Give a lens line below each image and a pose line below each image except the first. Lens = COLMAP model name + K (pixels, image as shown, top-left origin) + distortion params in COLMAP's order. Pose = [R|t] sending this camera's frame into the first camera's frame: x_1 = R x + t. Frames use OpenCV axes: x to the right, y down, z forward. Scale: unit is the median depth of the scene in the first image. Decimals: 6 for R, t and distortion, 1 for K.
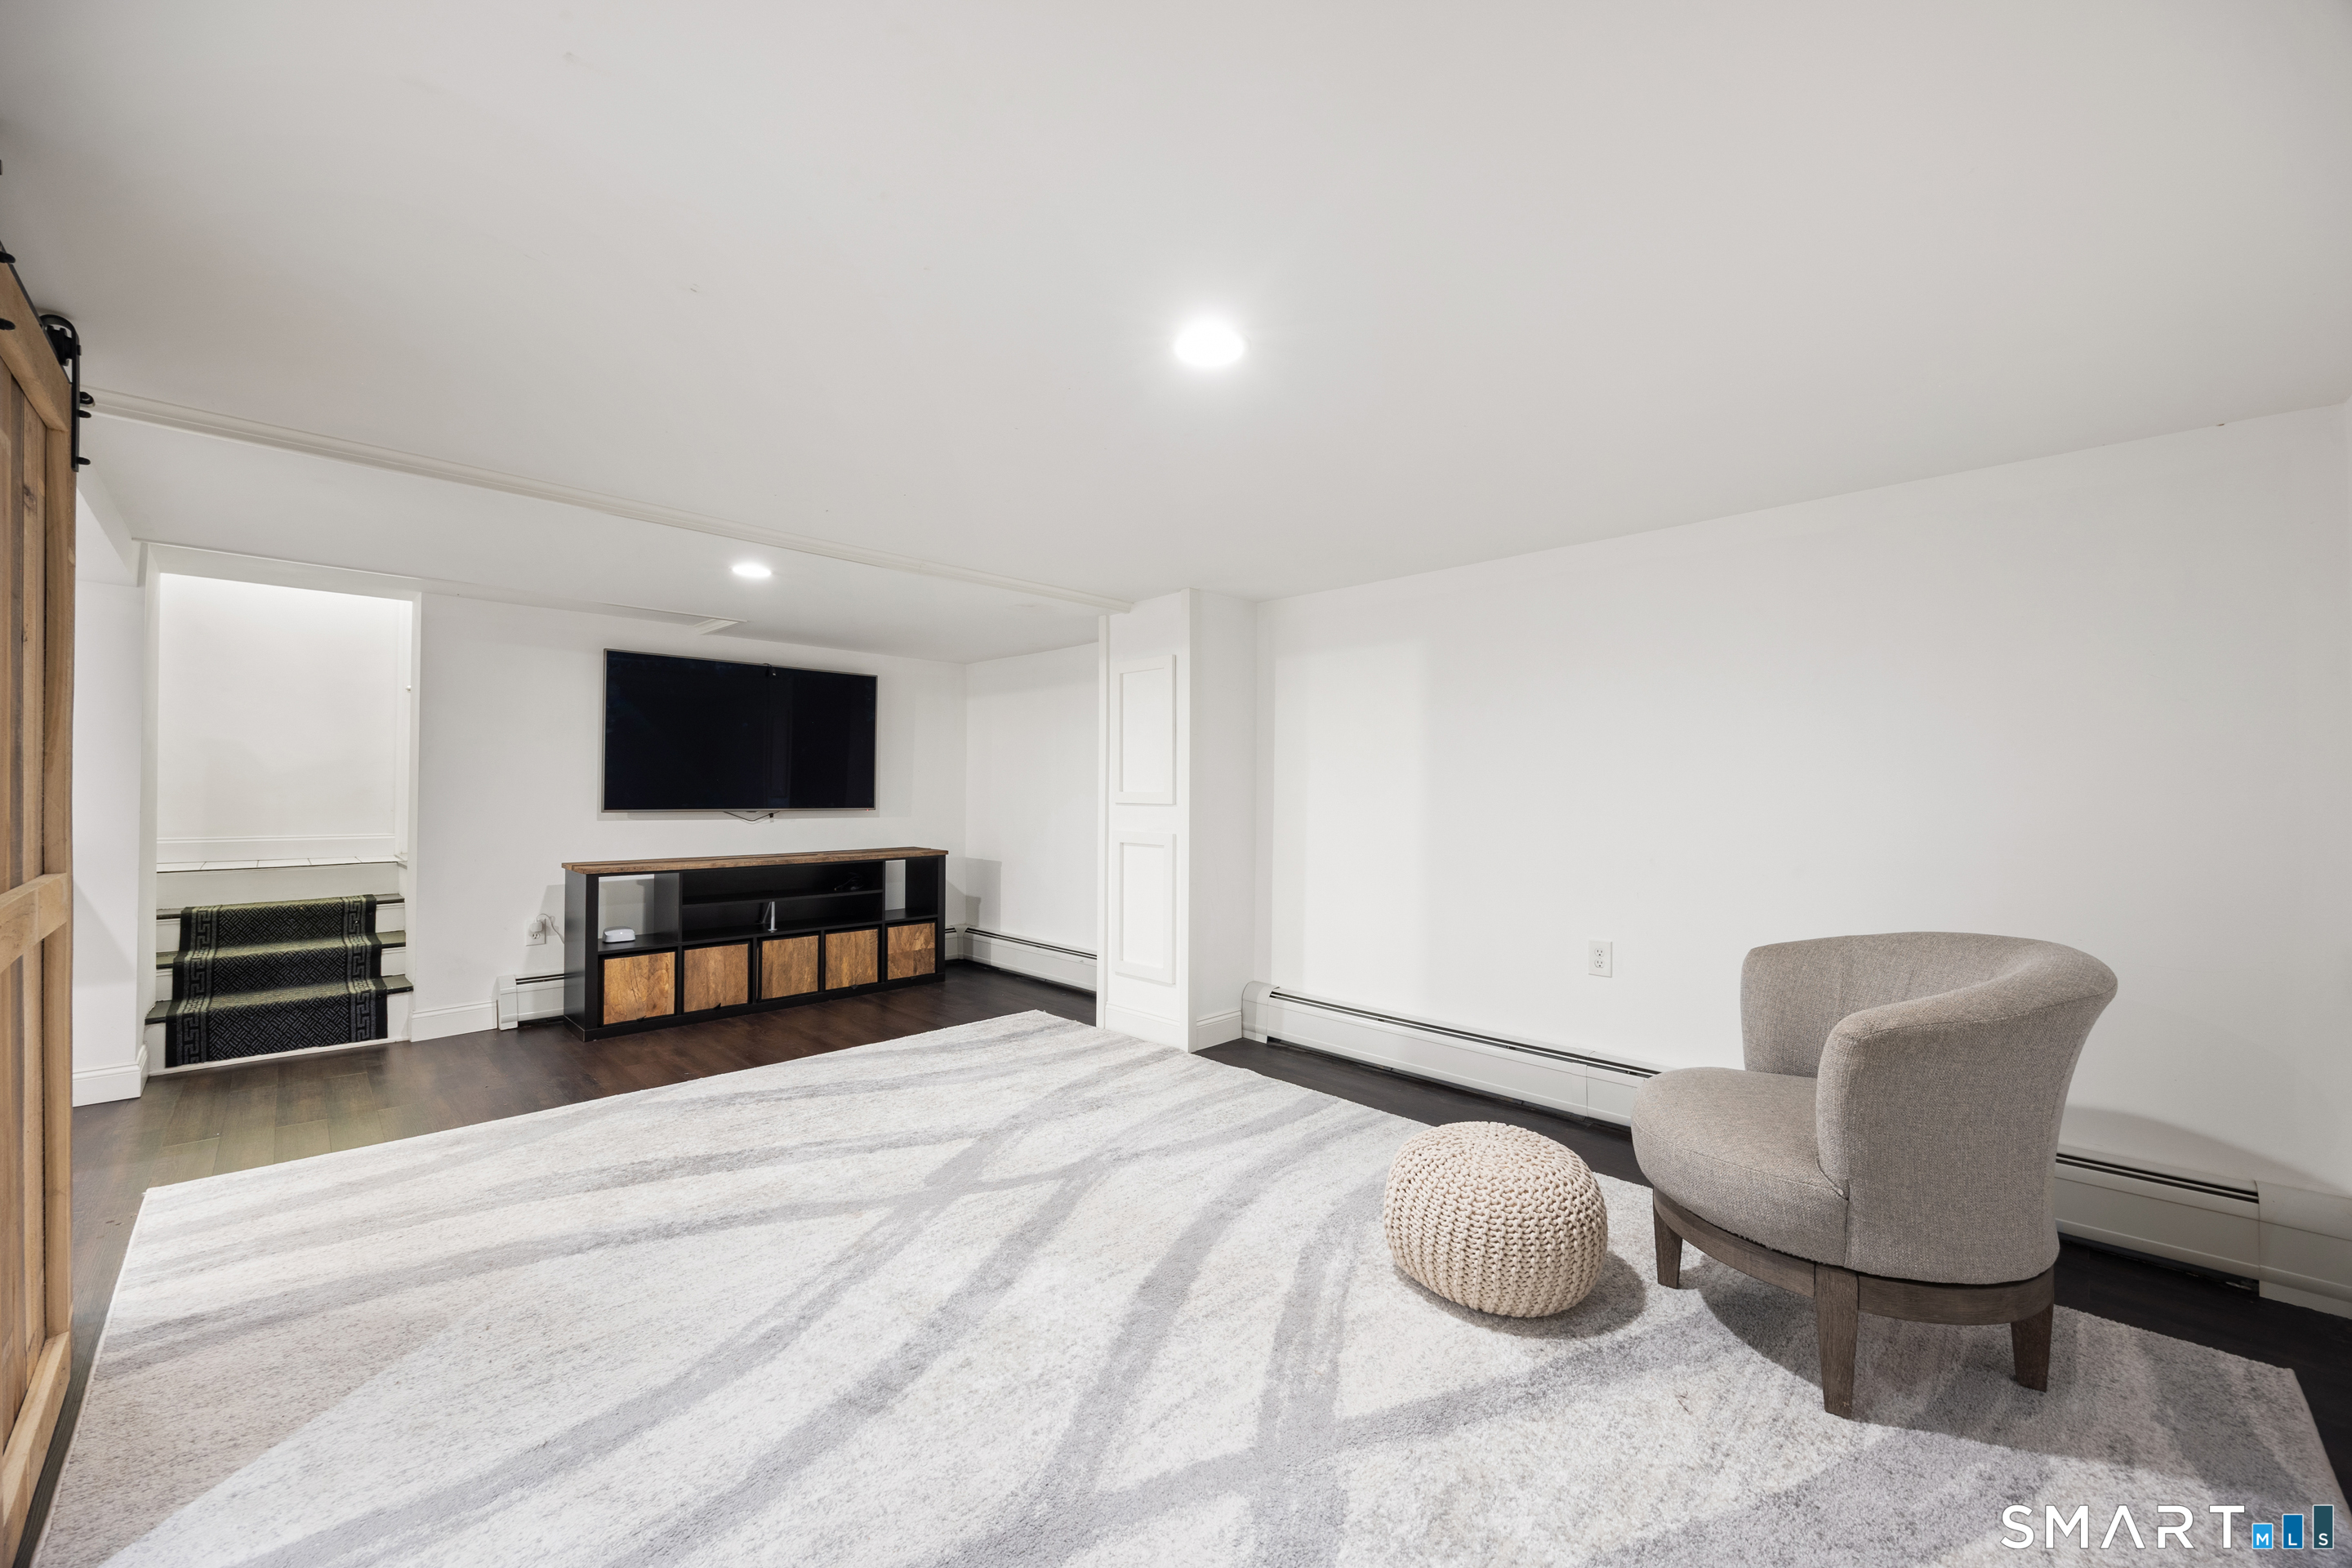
lens RADIAL K [[911.2, 0, 1179.9], [0, 911.2, 791.1], [0, 0, 1]] dist [-0.013273, 0.003059]
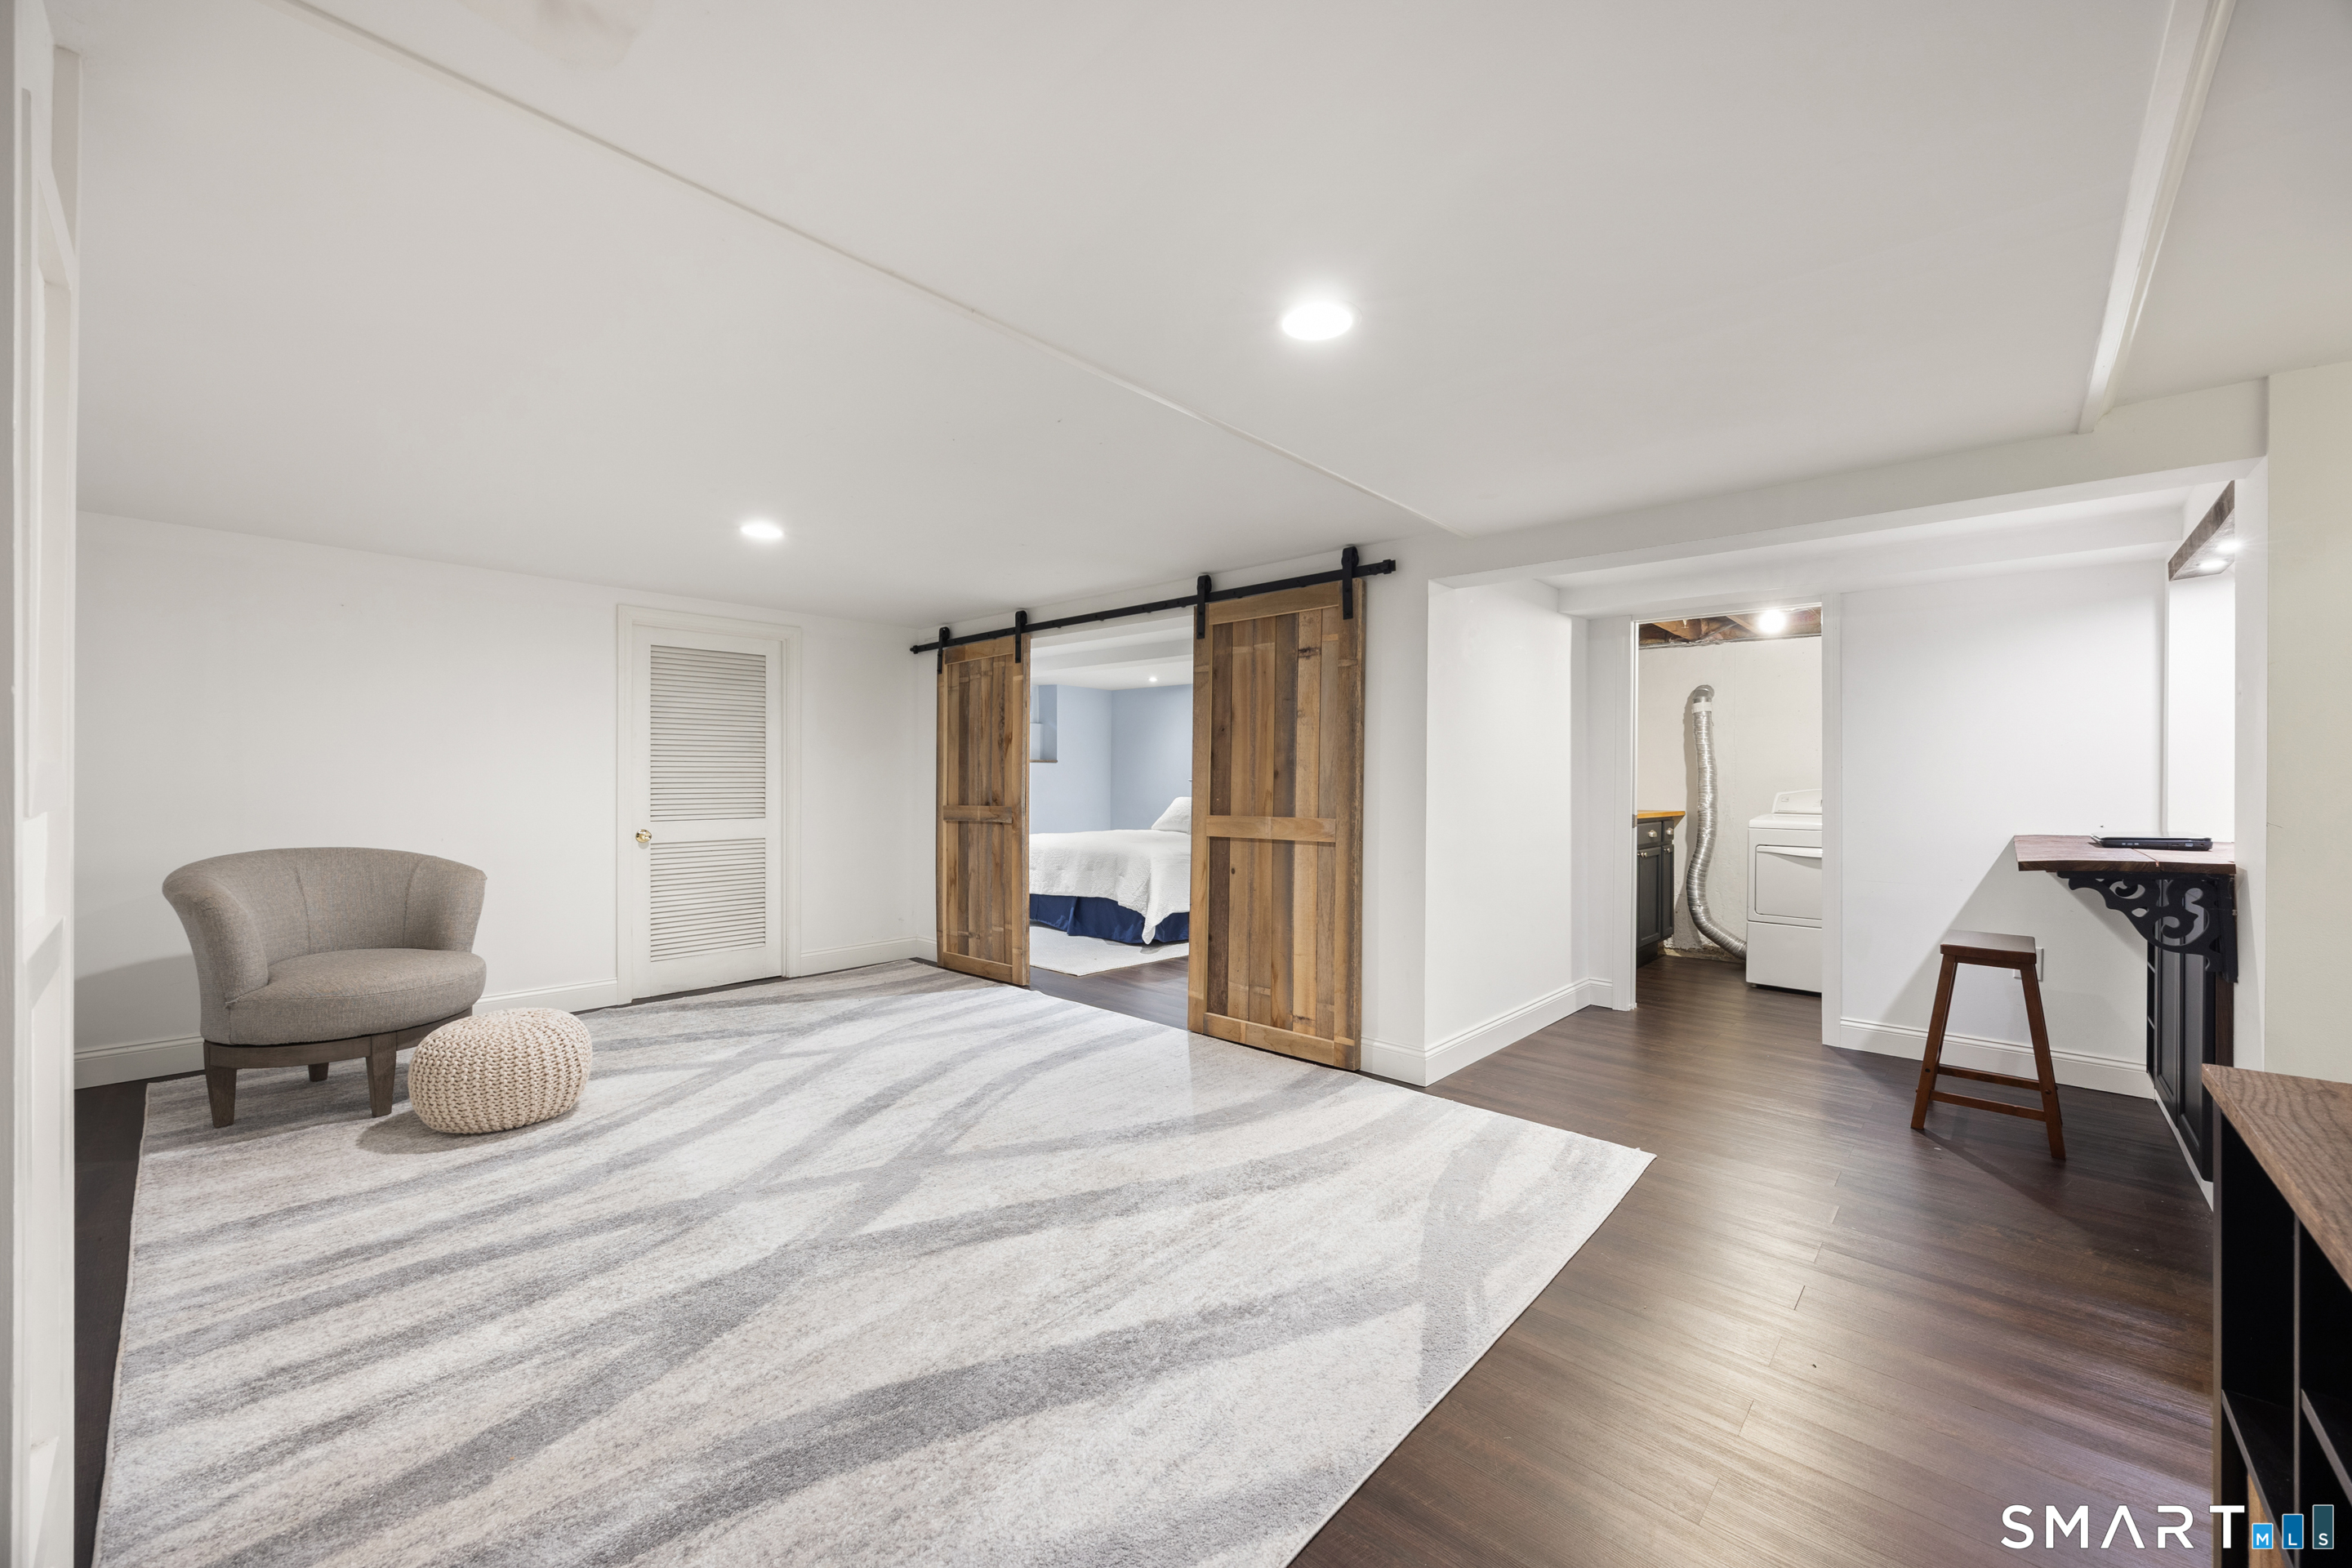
lens RADIAL K [[911.2, 0, 1175.0], [0, 911.2, 781.1], [0, 0, 1]] dist [-0.013273, 0.003059]
pose [[-0.998817, -0.009193, -0.047758, -0.557638], [-0.008966, 0.999947, -0.004964, 0.012273], [0.047801, -0.004530, -0.998847, 2.200826]]
